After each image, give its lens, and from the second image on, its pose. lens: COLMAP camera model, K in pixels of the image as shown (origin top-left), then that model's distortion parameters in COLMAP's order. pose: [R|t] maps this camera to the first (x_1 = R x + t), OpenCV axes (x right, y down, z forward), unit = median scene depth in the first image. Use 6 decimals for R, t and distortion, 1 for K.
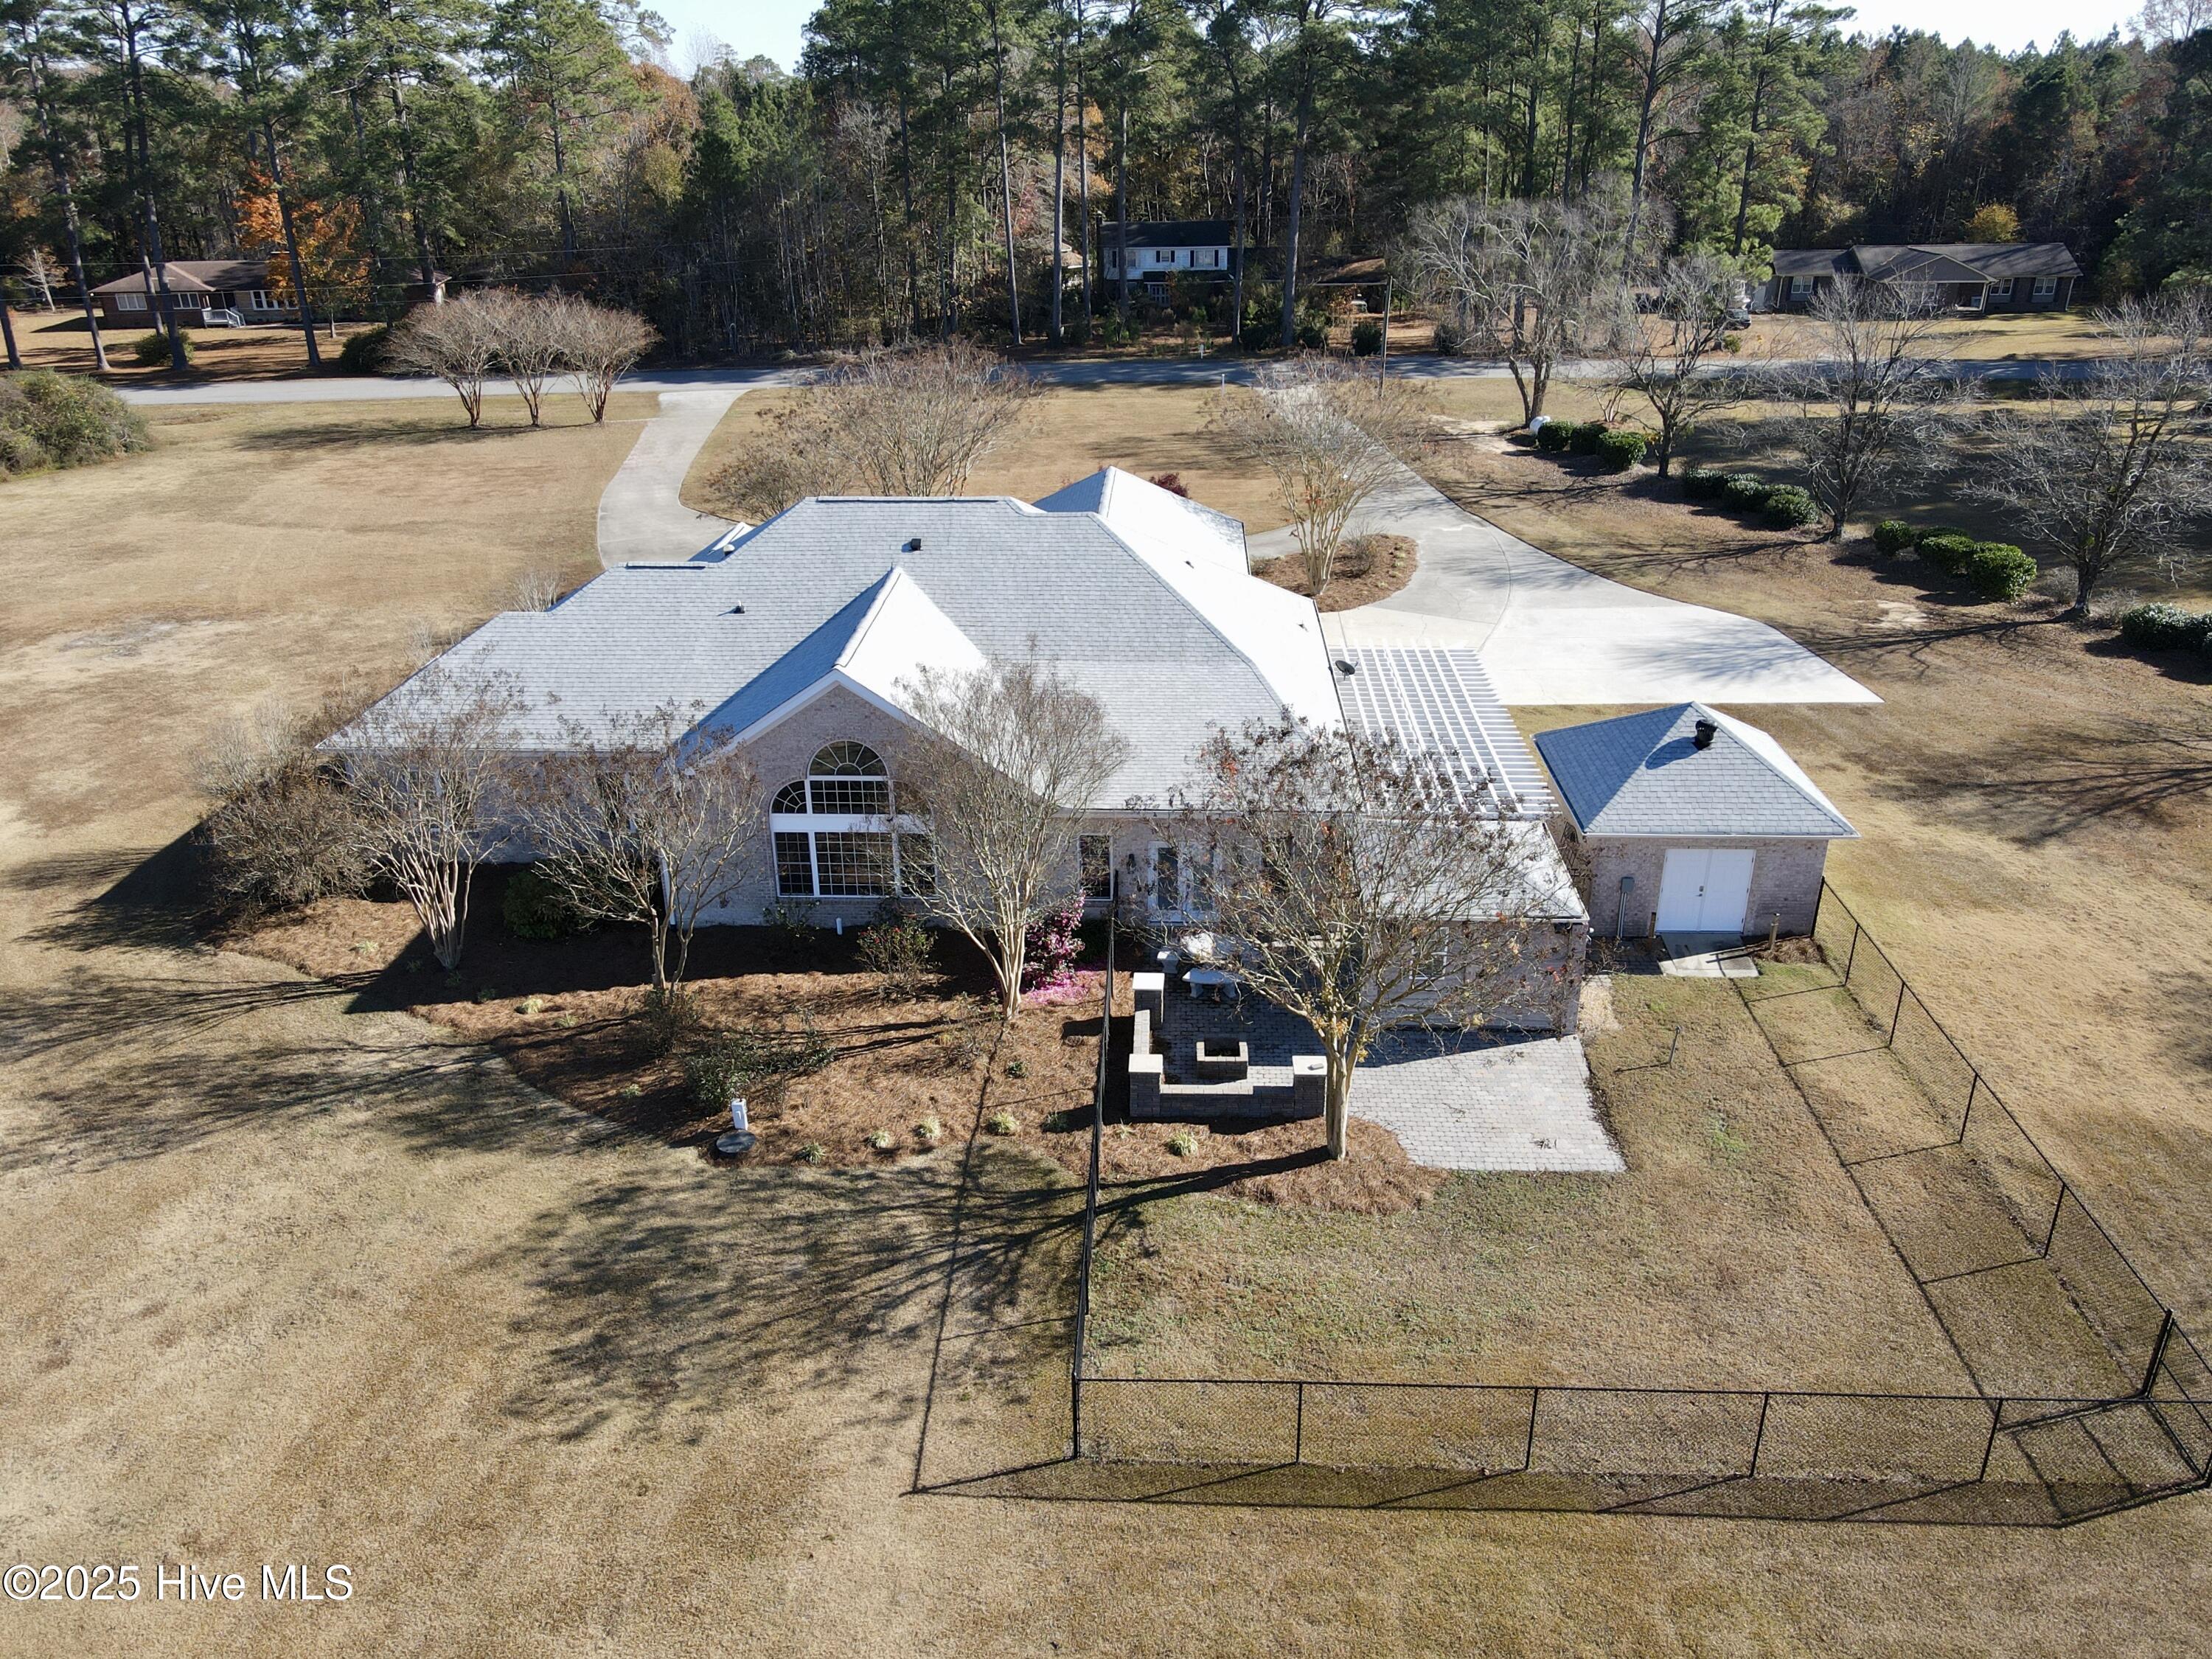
lens RADIAL K [[1613.9, 0, 1115.9], [0, 1613.9, 830.7], [0, 0, 1]] dist [0.004335, 0.029489]
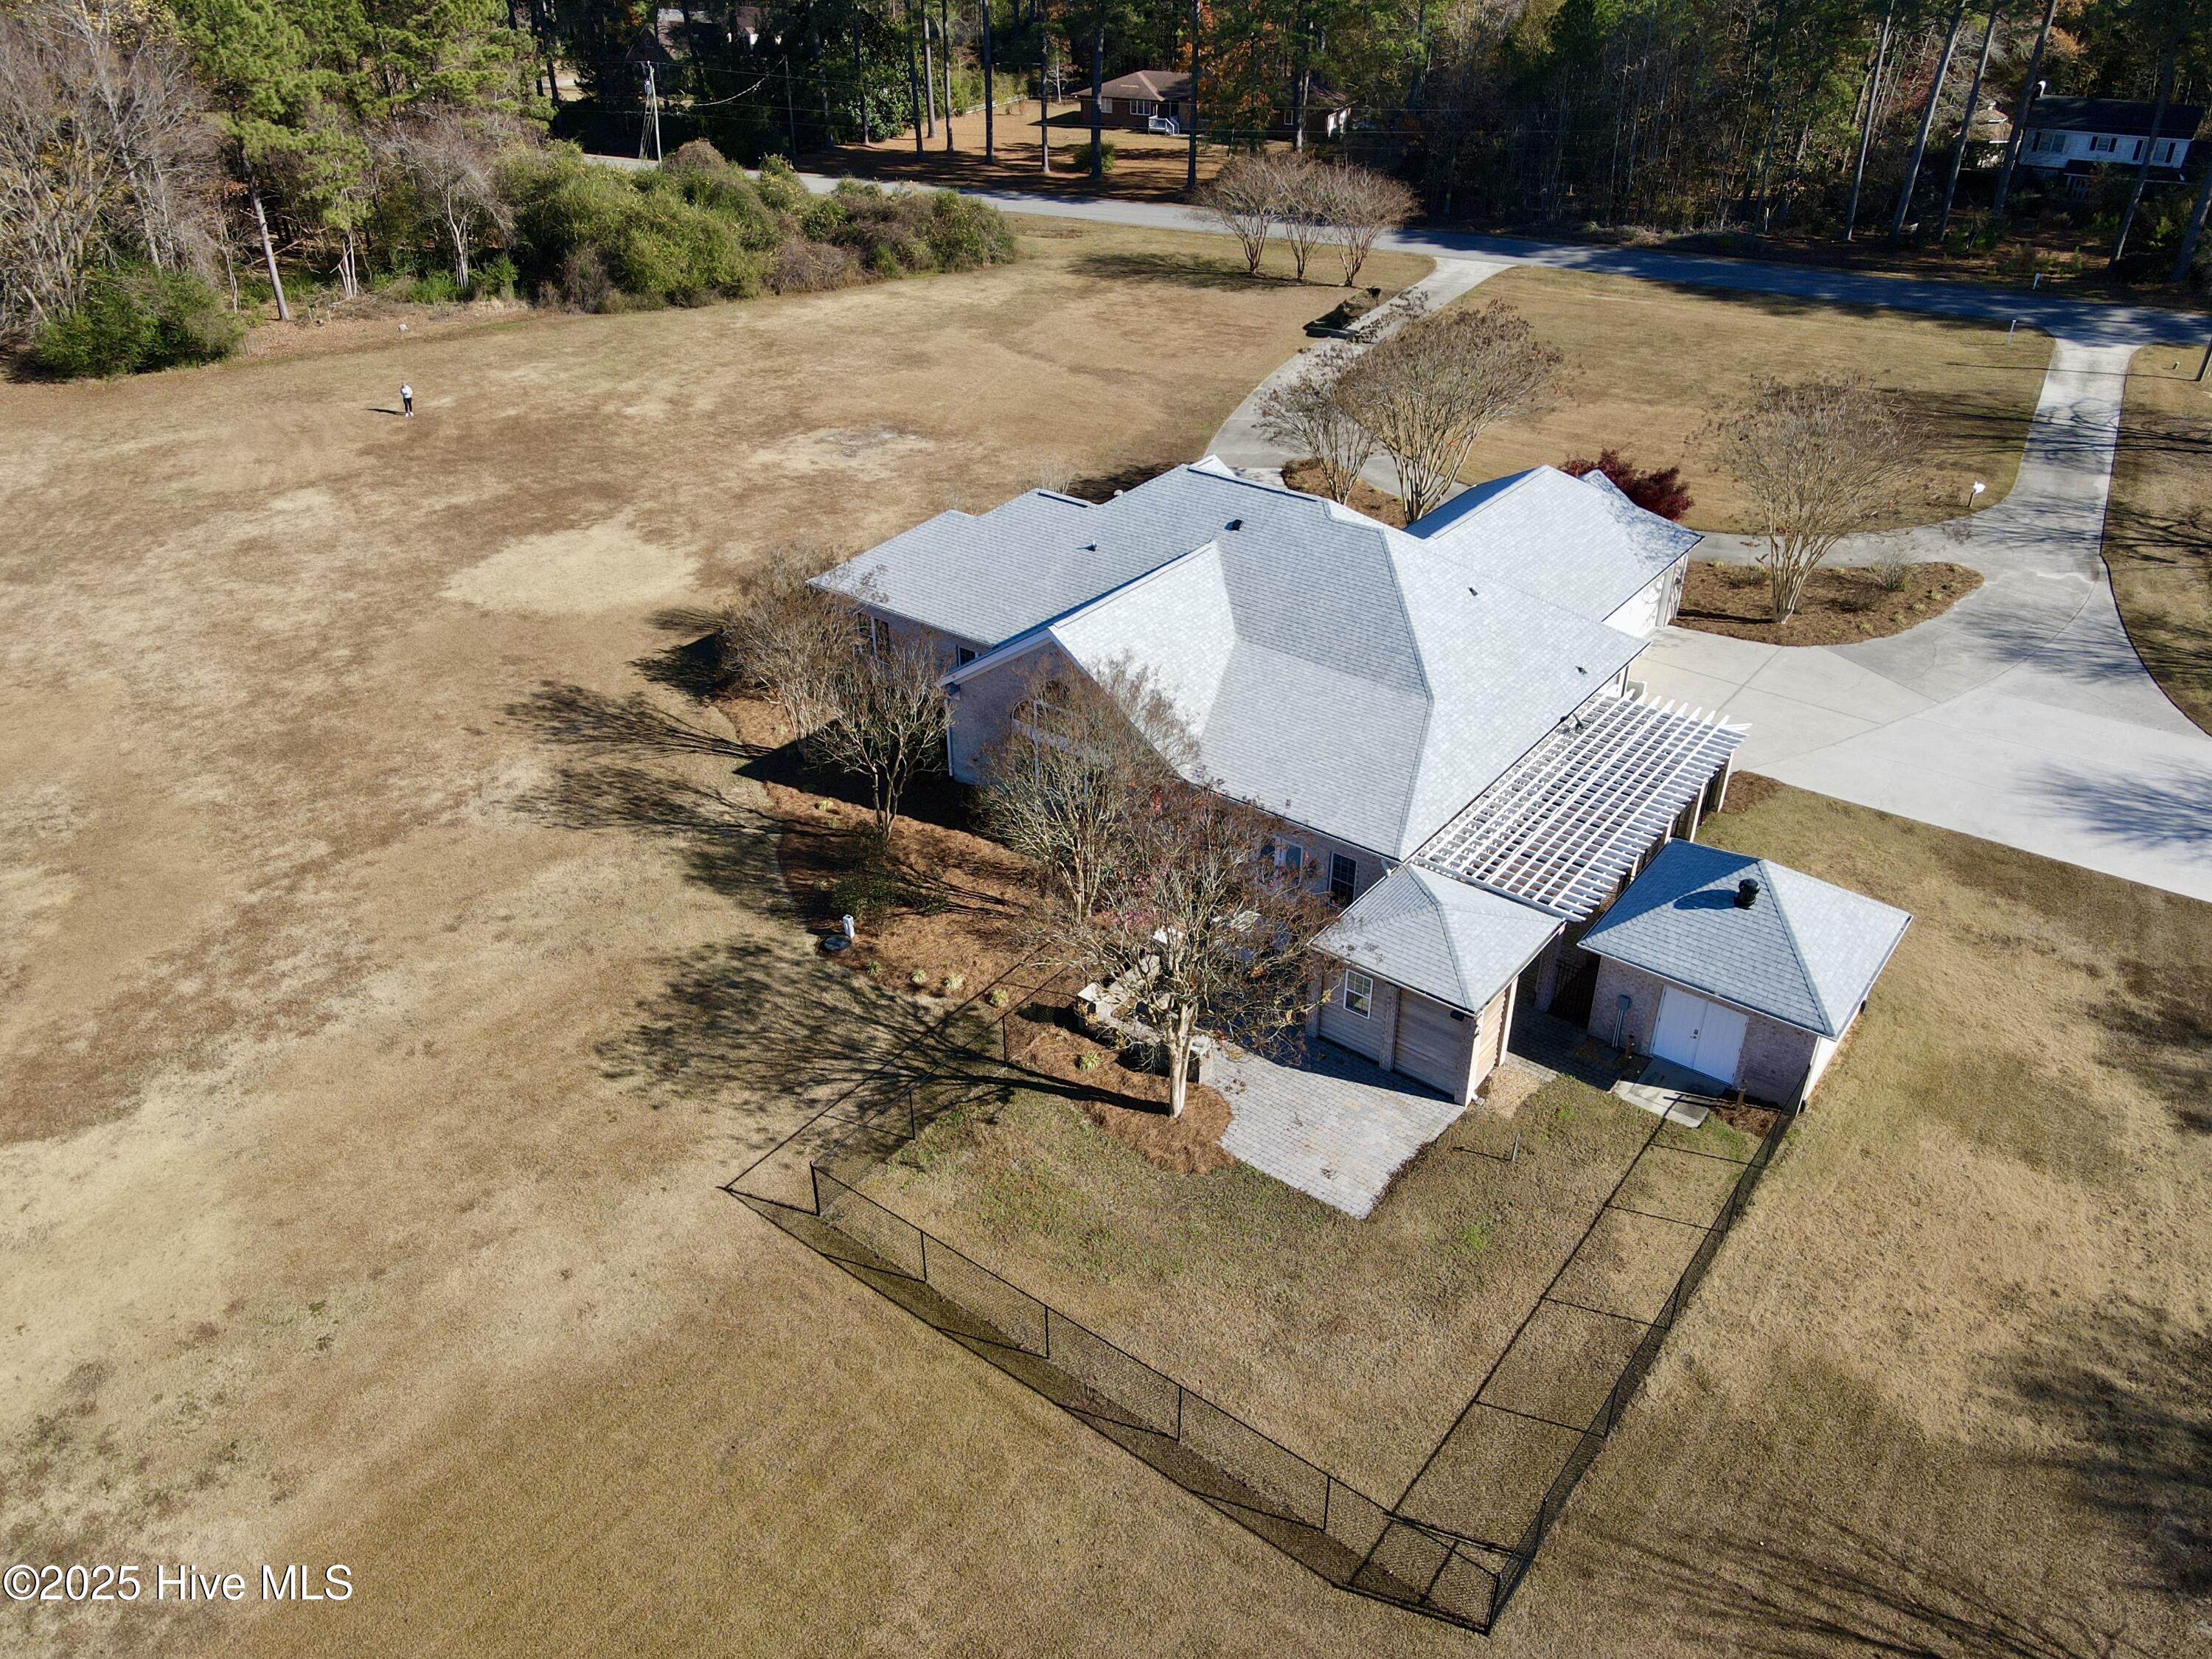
lens RADIAL K [[1613.9, 0, 1115.9], [0, 1613.9, 830.7], [0, 0, 1]] dist [0.004335, 0.029489]
pose [[0.818778, 0.307620, -0.484739, 0.571635], [-0.243022, 0.950665, 0.192810, -0.217118], [0.520137, -0.040066, 0.853143, -0.089795]]
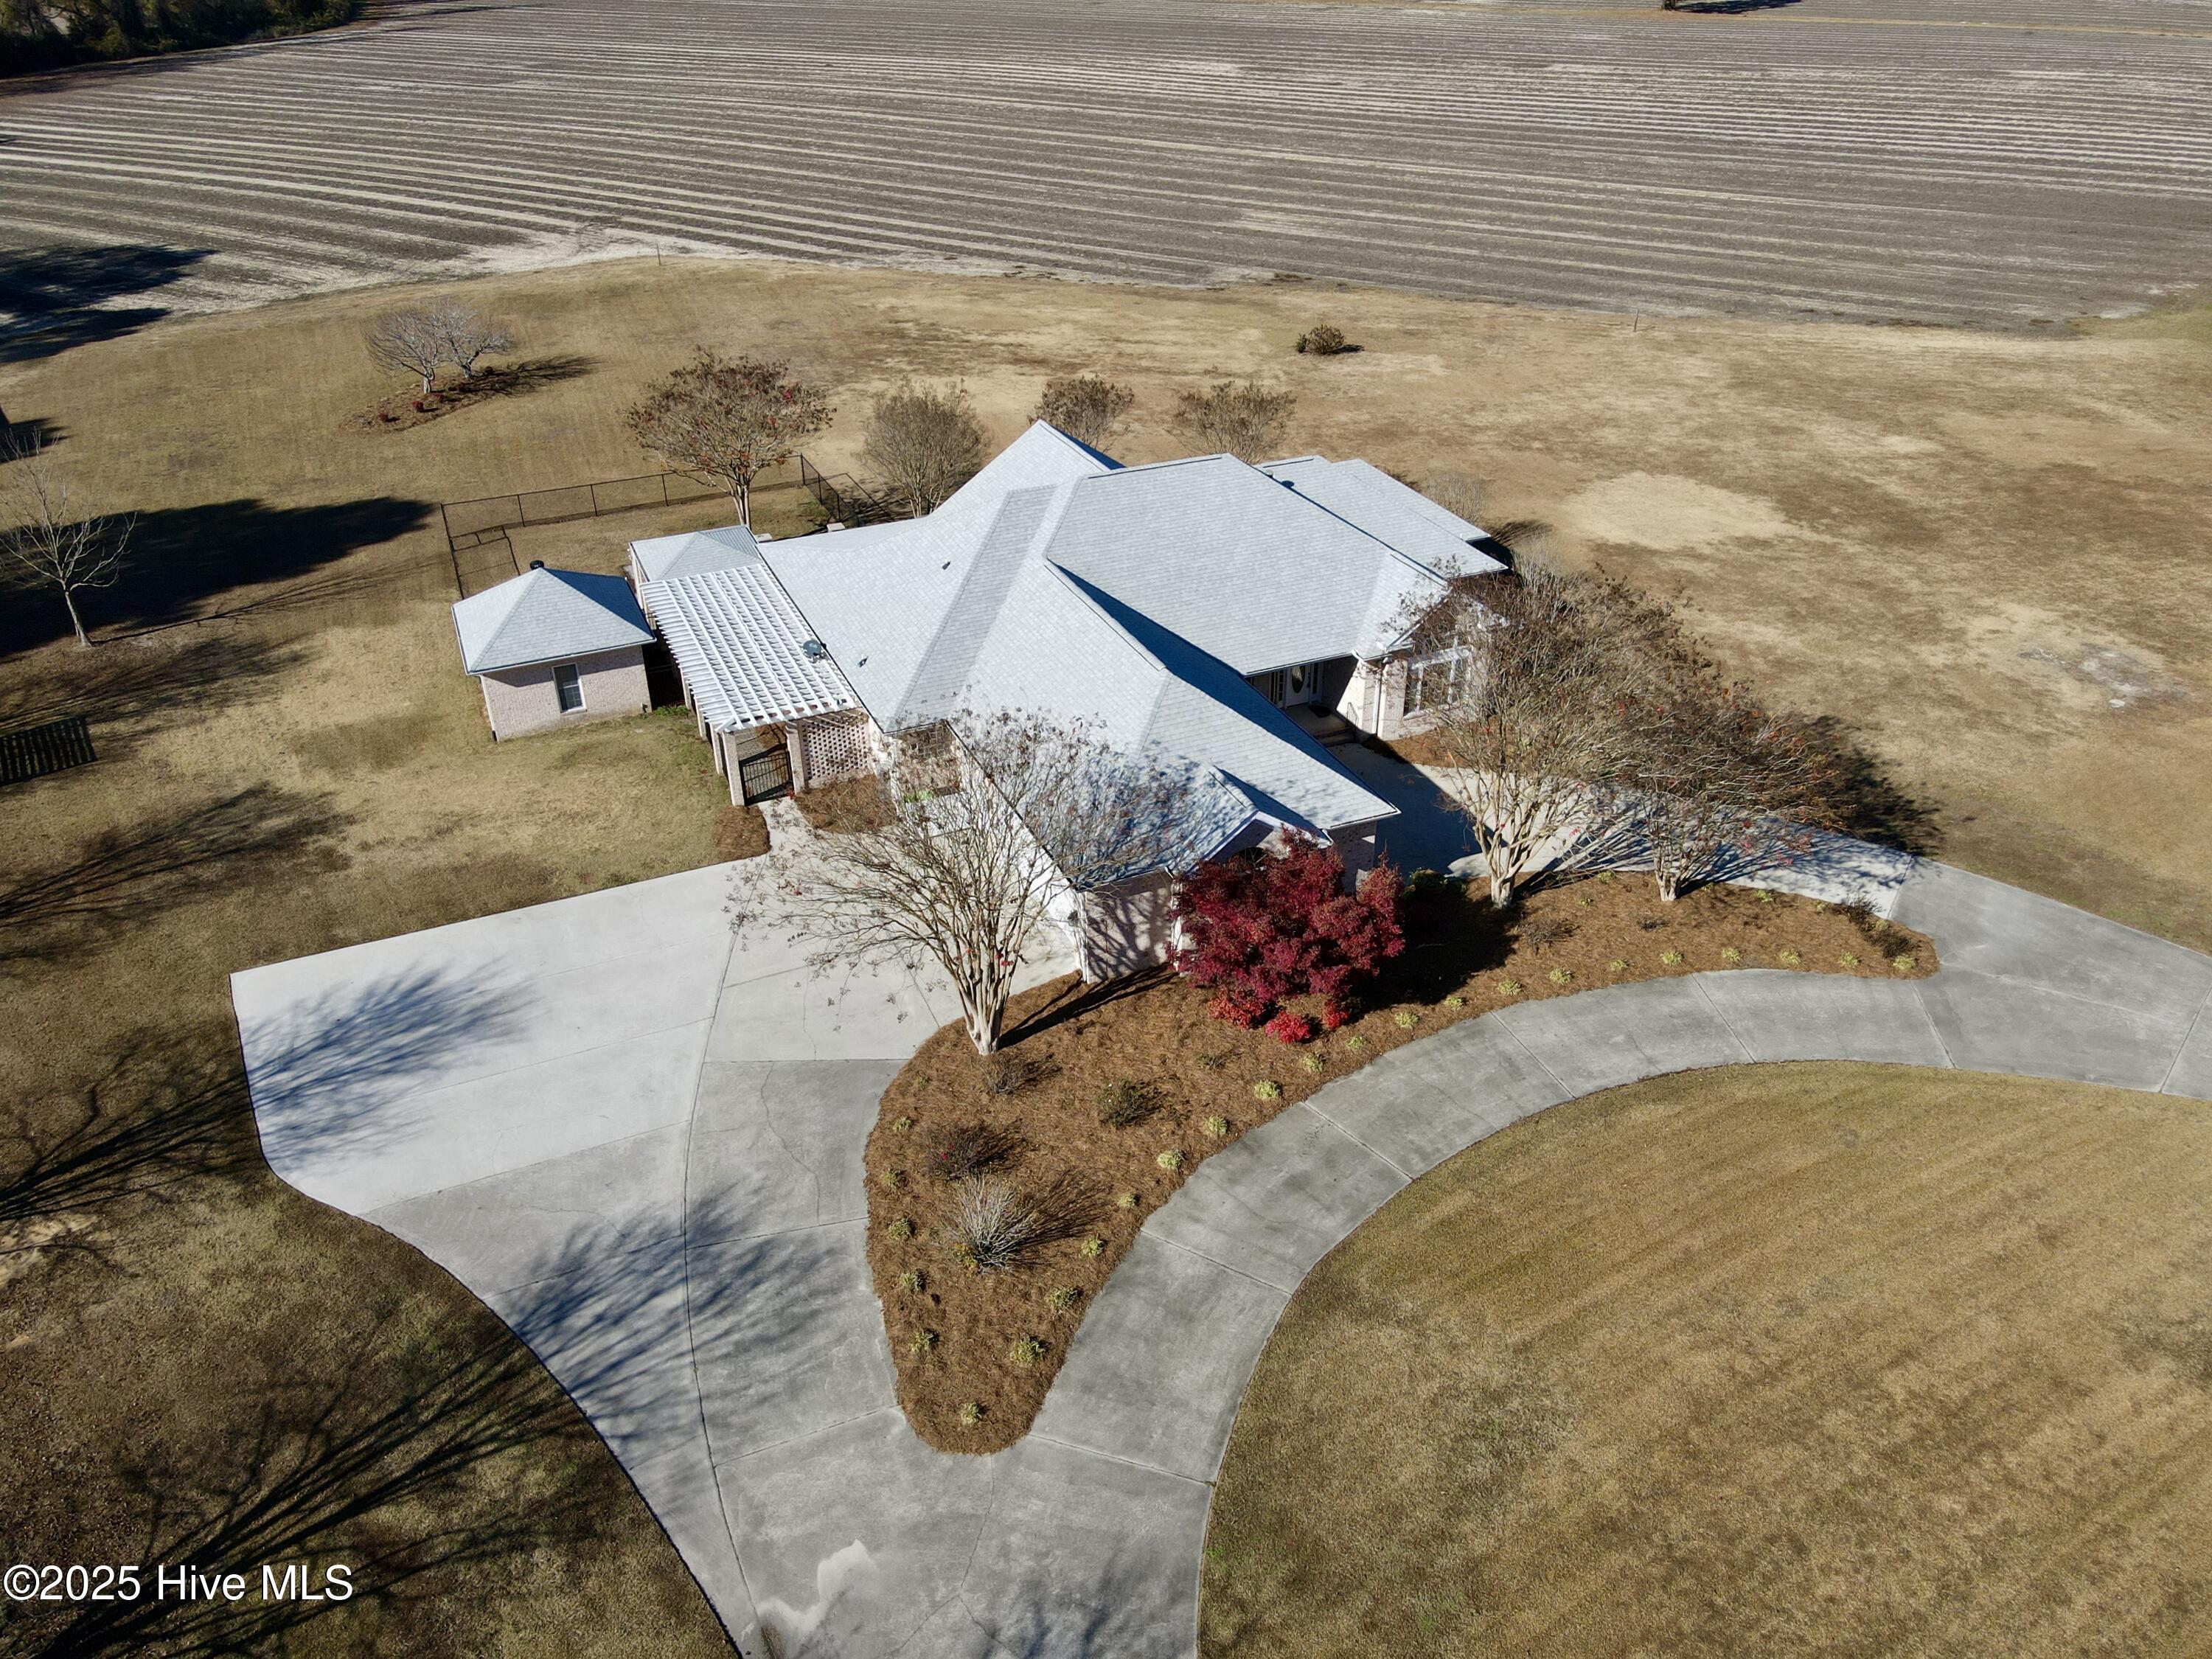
lens RADIAL K [[1607.9, 0, 1111.1], [0, 1607.9, 825.4], [0, 0, 1]] dist [0.022020, -0.006358]
pose [[-0.898982, 0.240473, -0.366066, 0.539273], [-0.165606, 0.587121, 0.792379, -1.317881], [0.405471, 0.772957, -0.487987, 2.341919]]
